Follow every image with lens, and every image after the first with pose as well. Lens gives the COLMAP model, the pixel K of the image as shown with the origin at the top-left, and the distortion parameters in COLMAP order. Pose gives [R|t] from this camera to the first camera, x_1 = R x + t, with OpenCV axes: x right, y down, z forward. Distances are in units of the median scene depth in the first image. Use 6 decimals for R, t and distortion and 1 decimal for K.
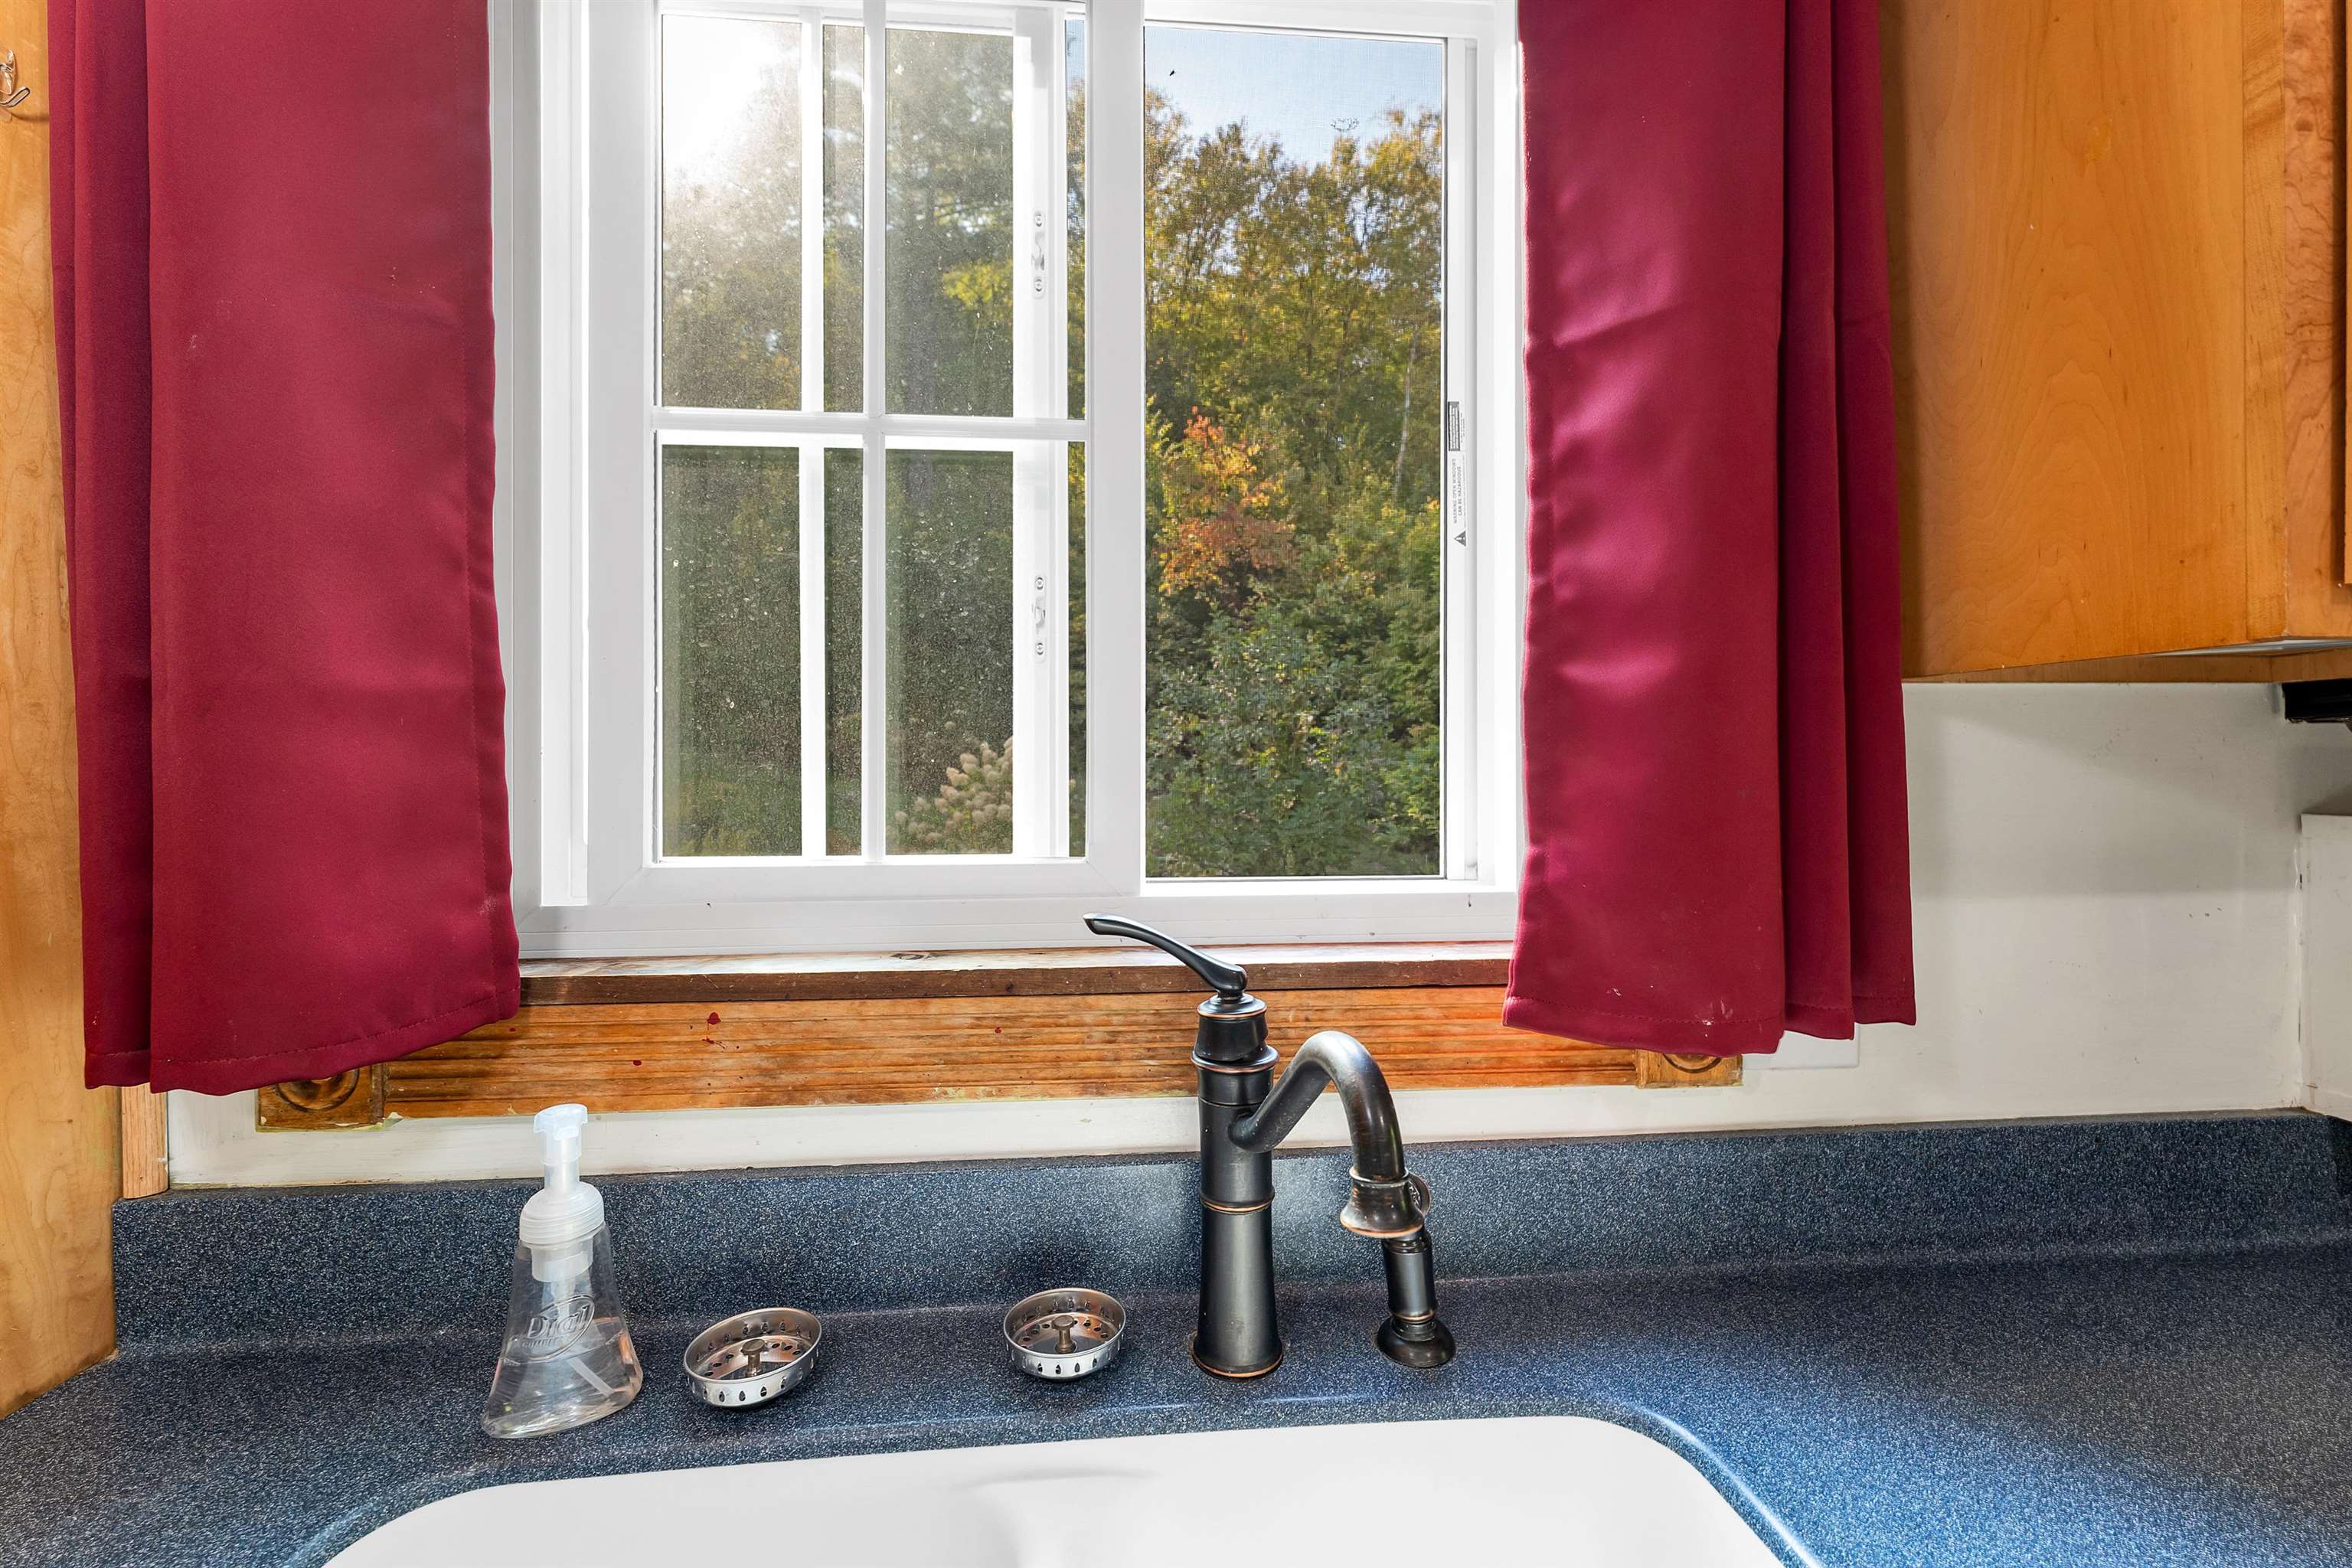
lens RADIAL K [[980.7, 0, 1183.6], [0, 980.7, 775.6], [0, 0, 1]] dist [0.000084, -0.000126]
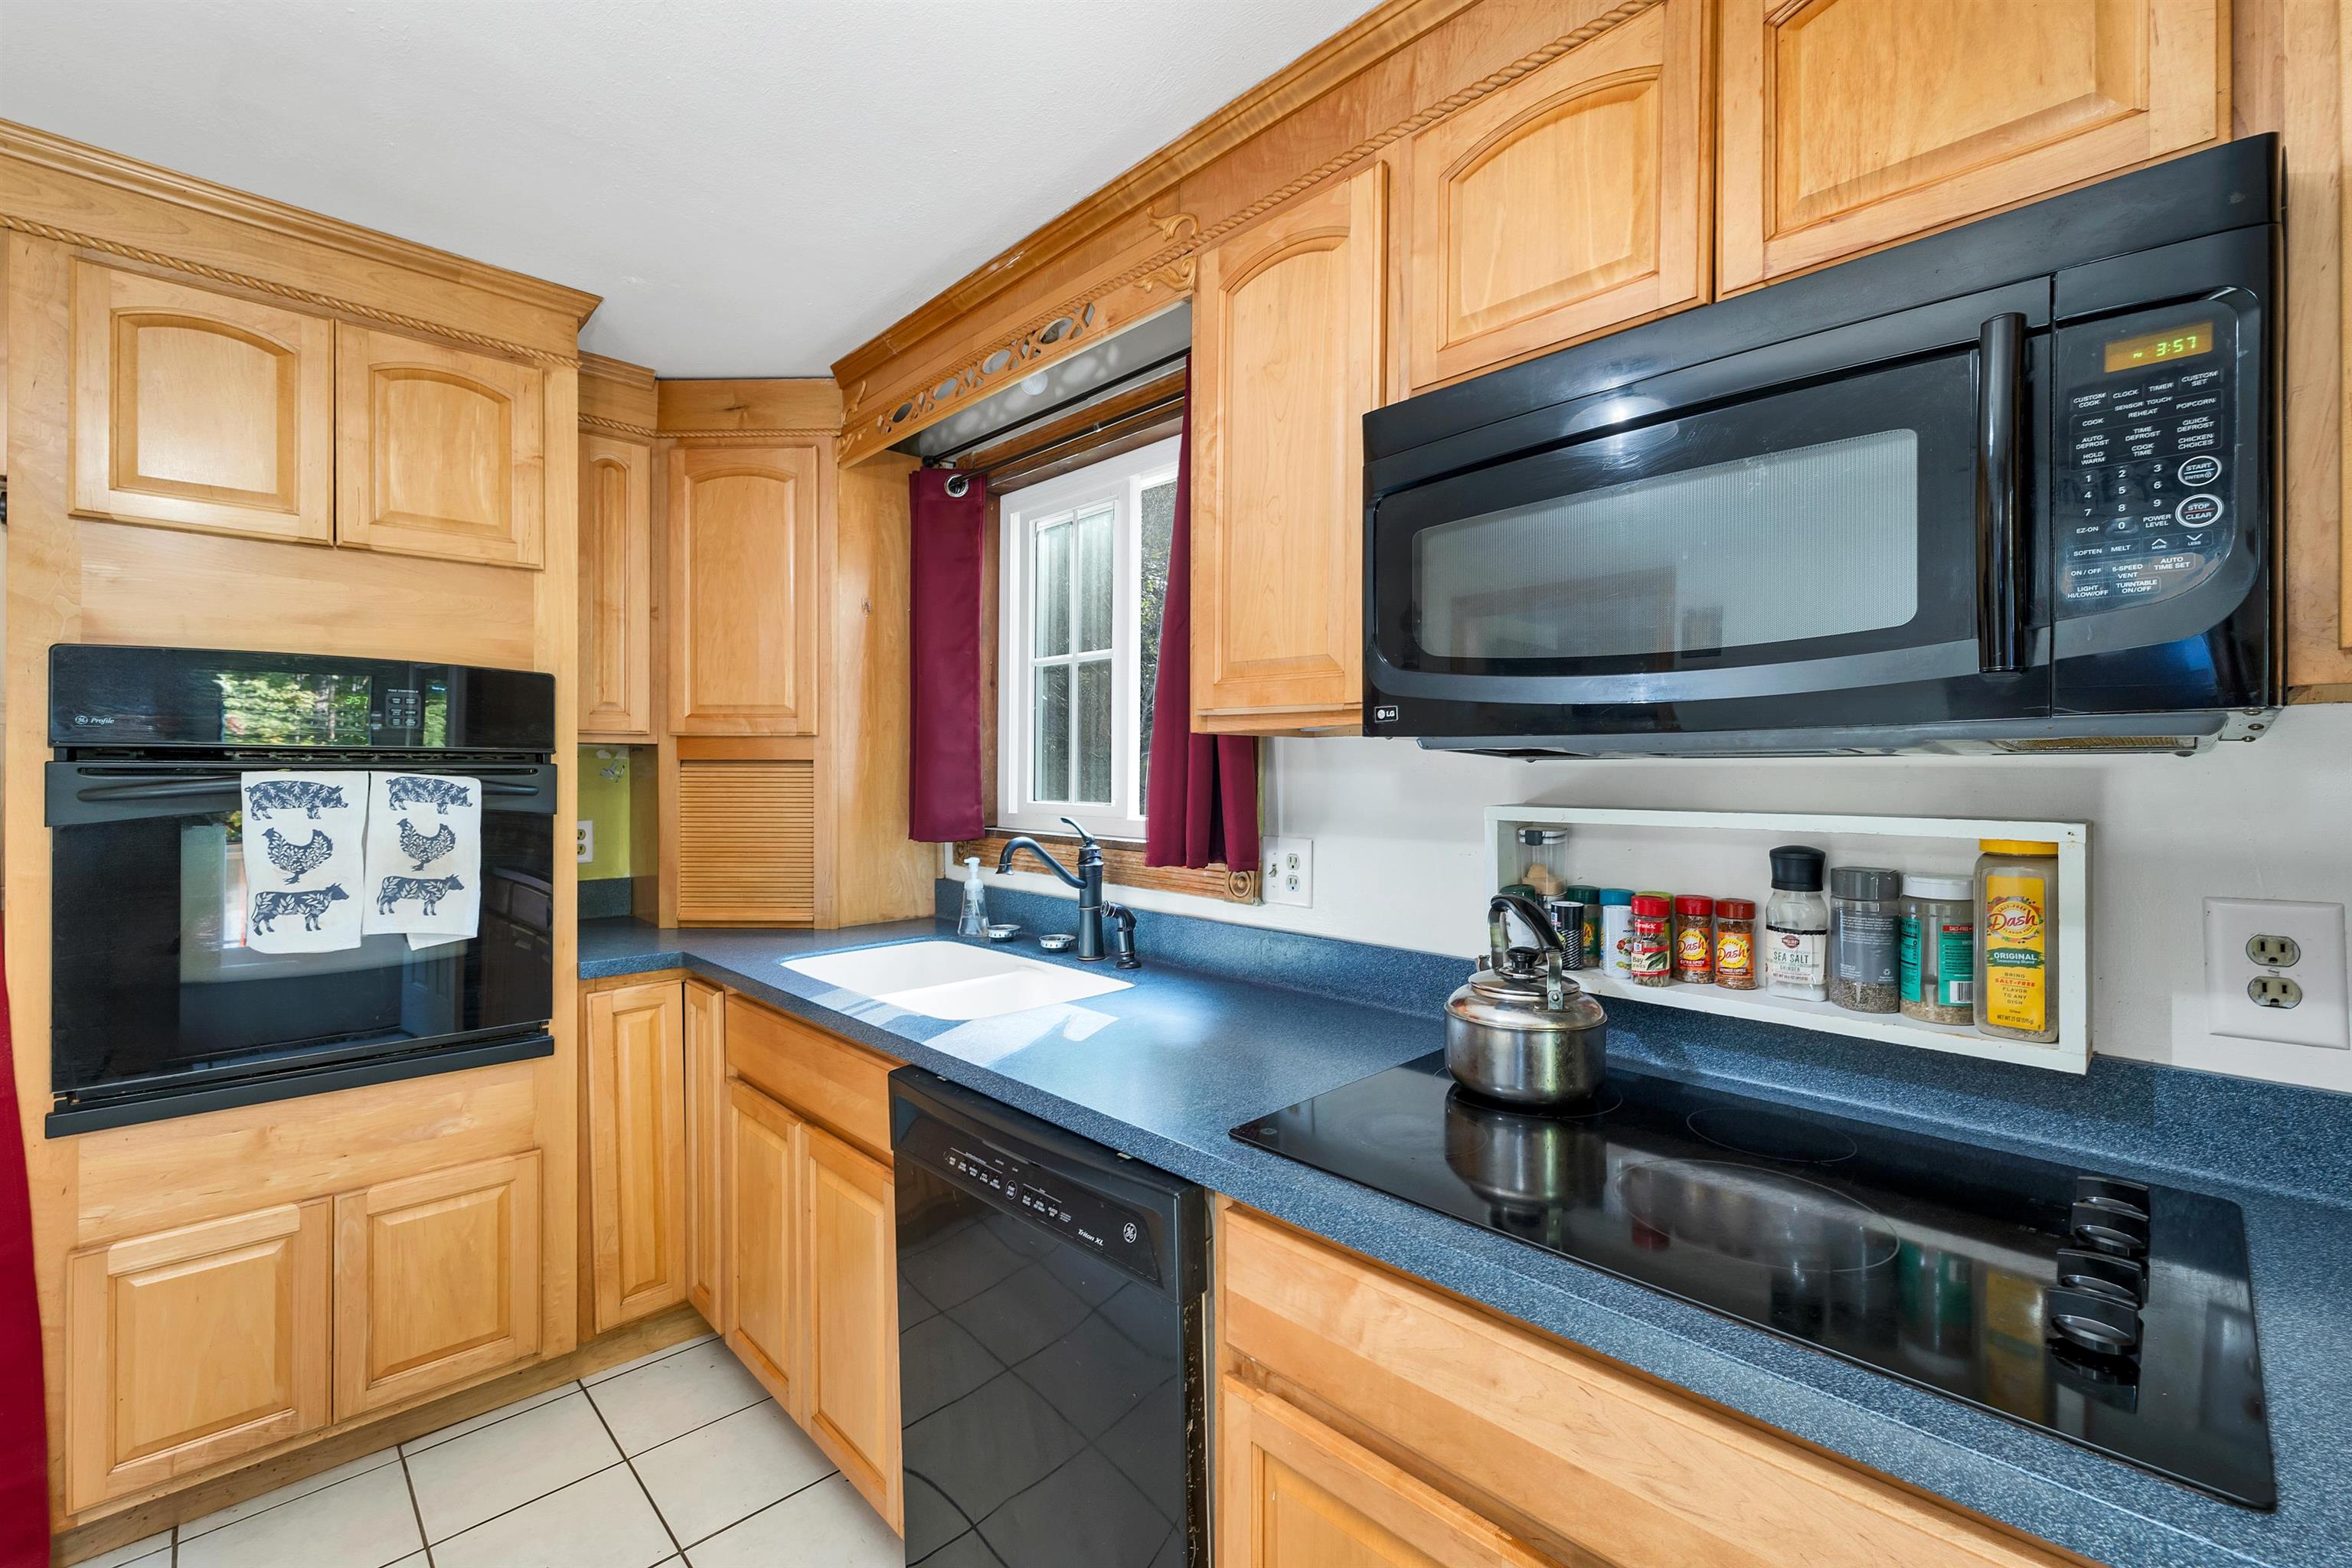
lens RADIAL K [[980.7, 0, 1183.6], [0, 980.7, 775.6], [0, 0, 1]] dist [0.000084, -0.000126]
pose [[0.633745, 0.010966, -0.773464, 2.447159], [-0.015858, 0.999874, 0.001182, -0.008849], [0.773379, 0.011516, 0.633839, -0.696432]]
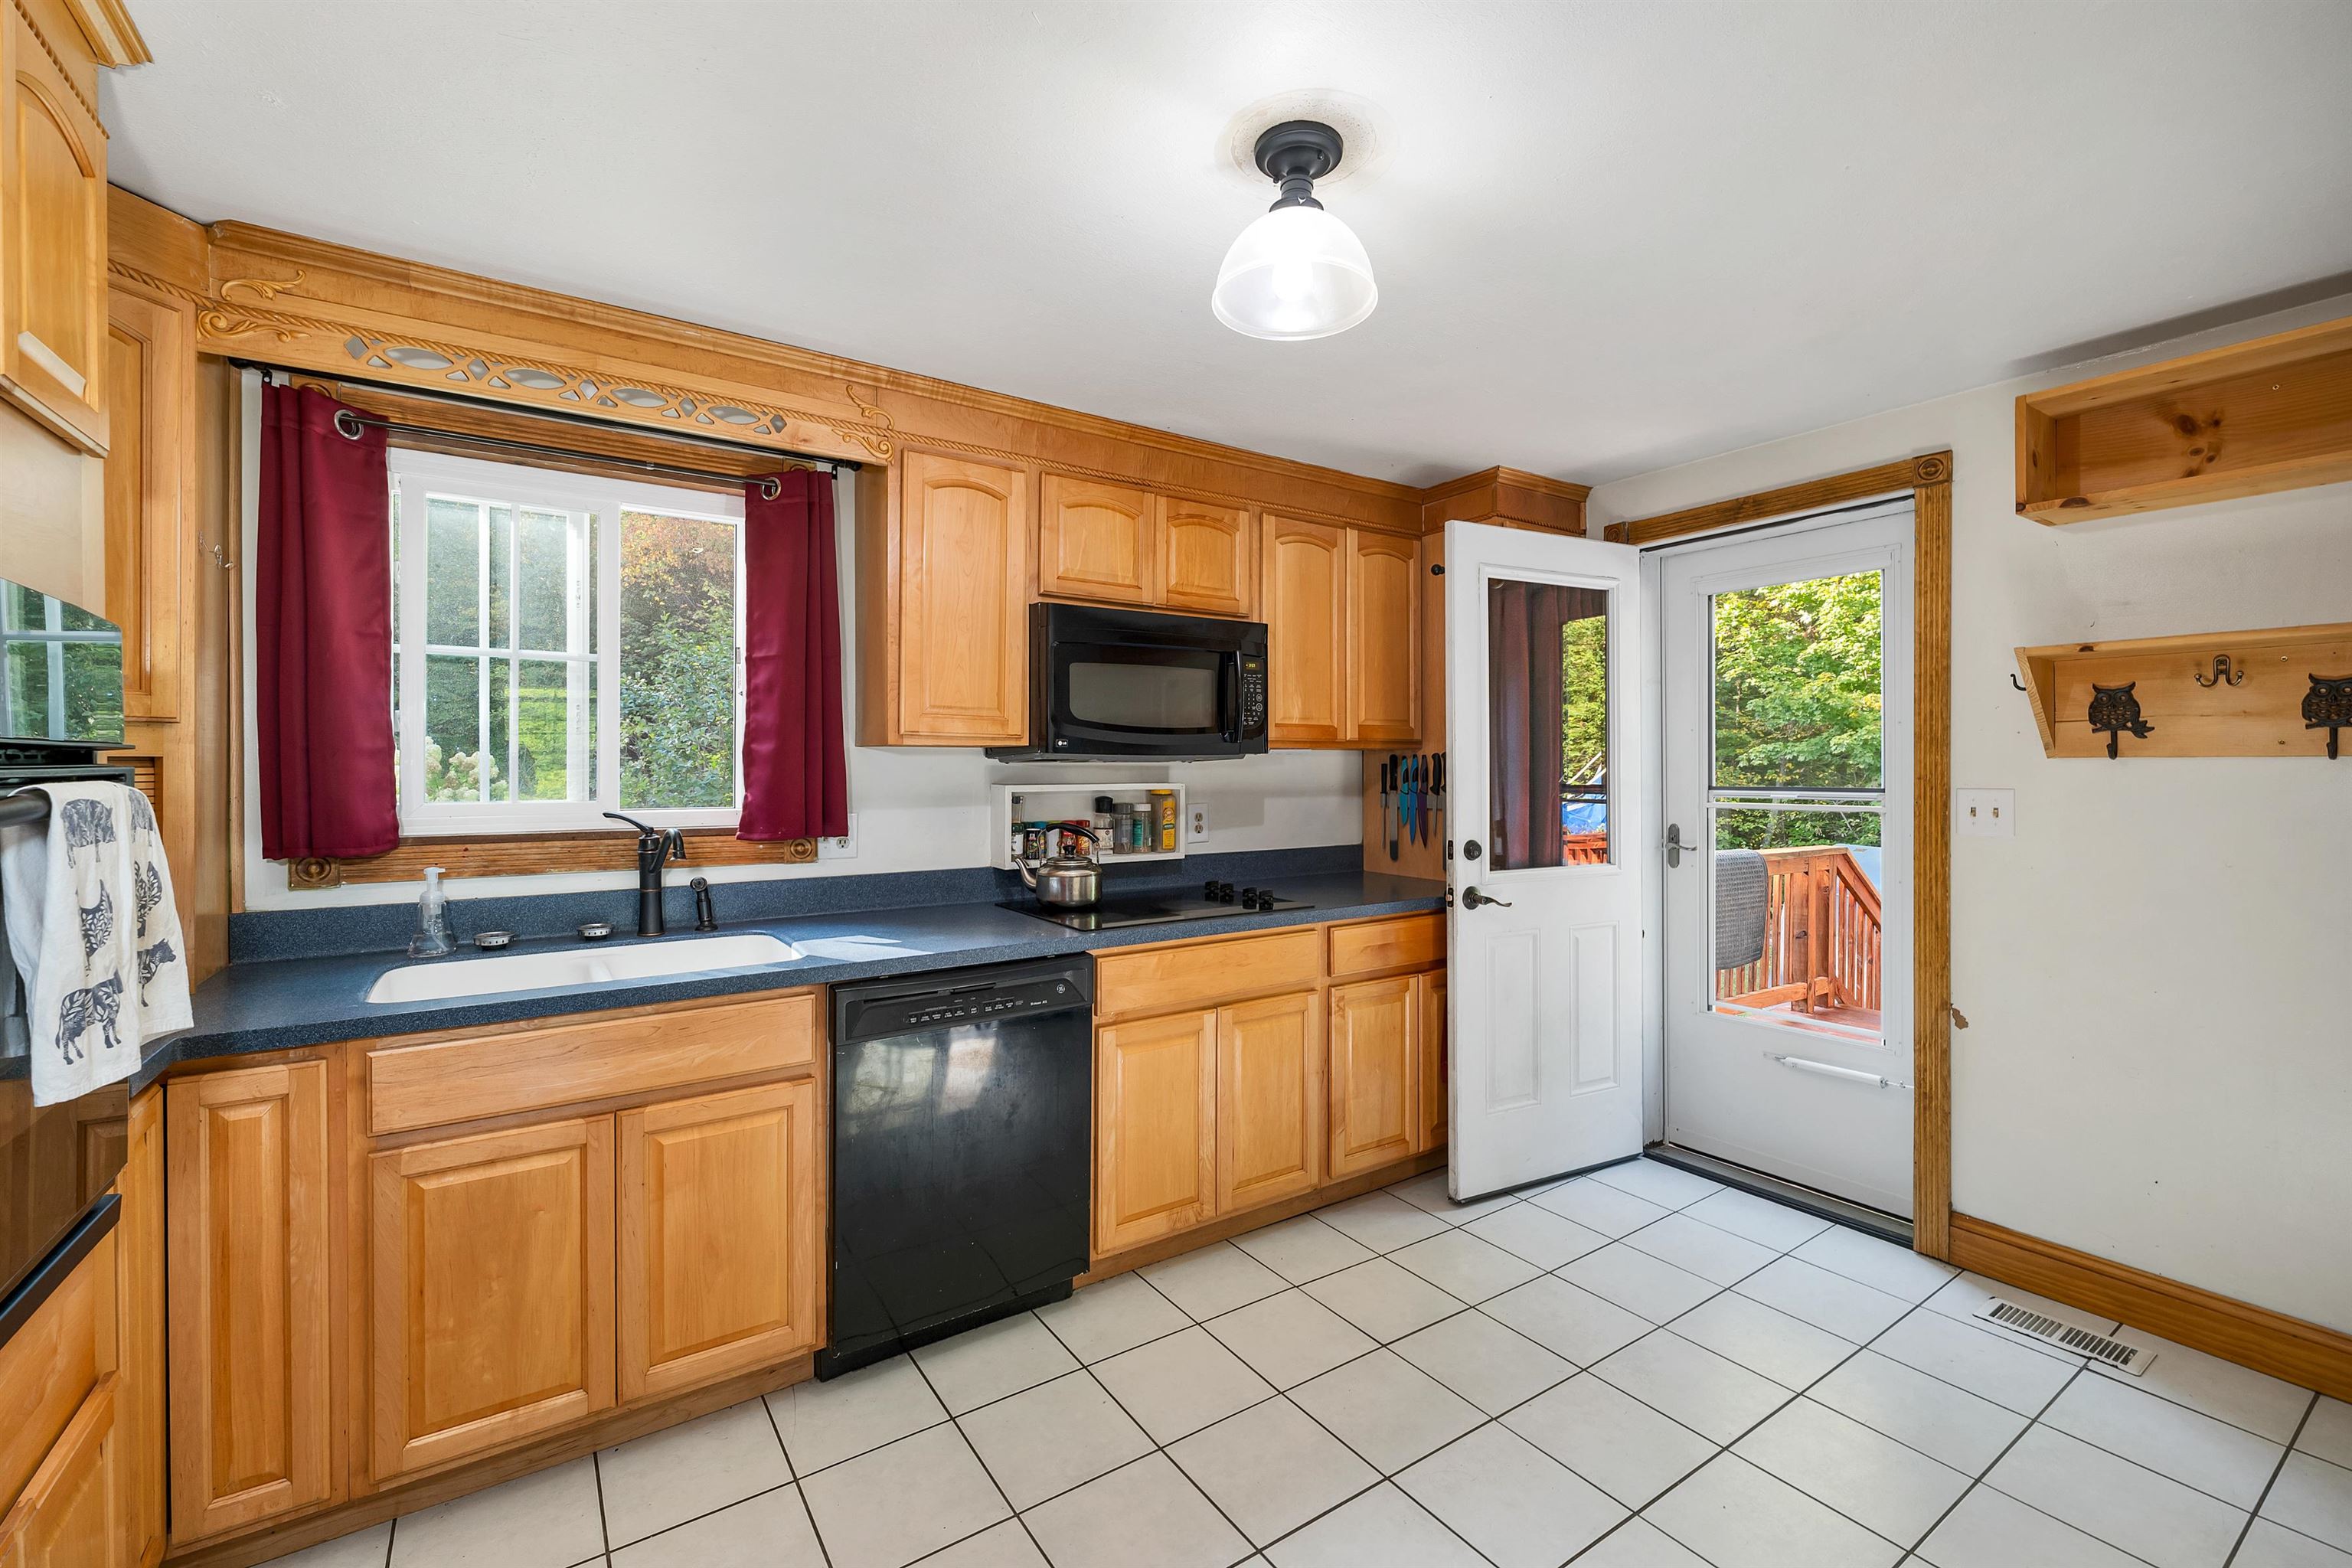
lens RADIAL K [[980.7, 0, 1183.6], [0, 980.7, 775.6], [0, 0, 1]] dist [0.000084, -0.000126]
pose [[0.870247, 0.000743, 0.492615, -0.017752], [-0.000067, 0.999999, -0.001390, 0.009745], [-0.492616, 0.001177, 0.870246, -2.791424]]
